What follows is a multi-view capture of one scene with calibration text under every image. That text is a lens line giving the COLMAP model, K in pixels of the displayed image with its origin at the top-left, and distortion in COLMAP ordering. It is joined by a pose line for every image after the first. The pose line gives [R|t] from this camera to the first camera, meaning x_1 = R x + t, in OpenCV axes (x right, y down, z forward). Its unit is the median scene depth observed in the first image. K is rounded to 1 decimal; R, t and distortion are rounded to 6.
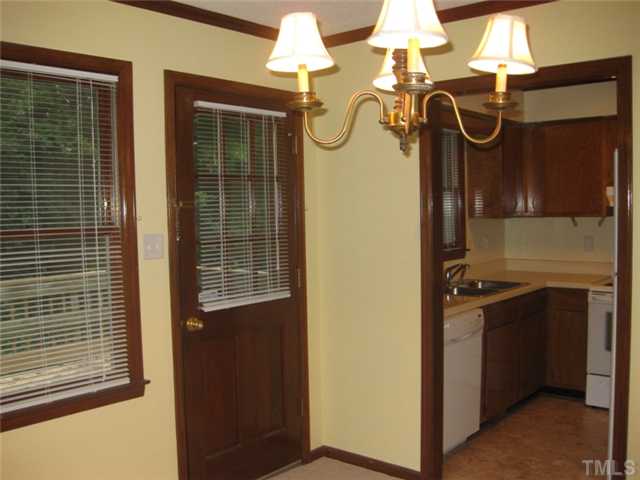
lens RADIAL K [[650.1, 0, 320.0], [0, 650.1, 240.0], [0, 0, 1]] dist [-0.152531, 0.012573]
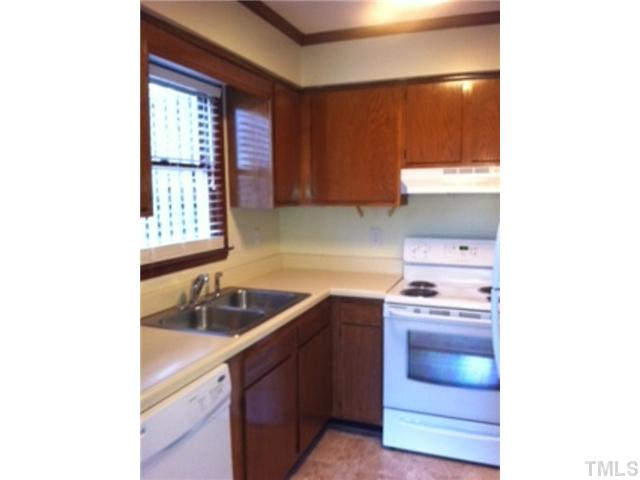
lens RADIAL K [[452.6, 0, 320.0], [0, 452.6, 240.0], [0, 0, 1]] dist [-0.020279, -0.000543]
pose [[0.946179, -0.022195, 0.322880, 0.169494], [0.006788, 0.998787, 0.048768, -0.022928], [-0.323571, -0.043951, 0.945182, 0.492014]]
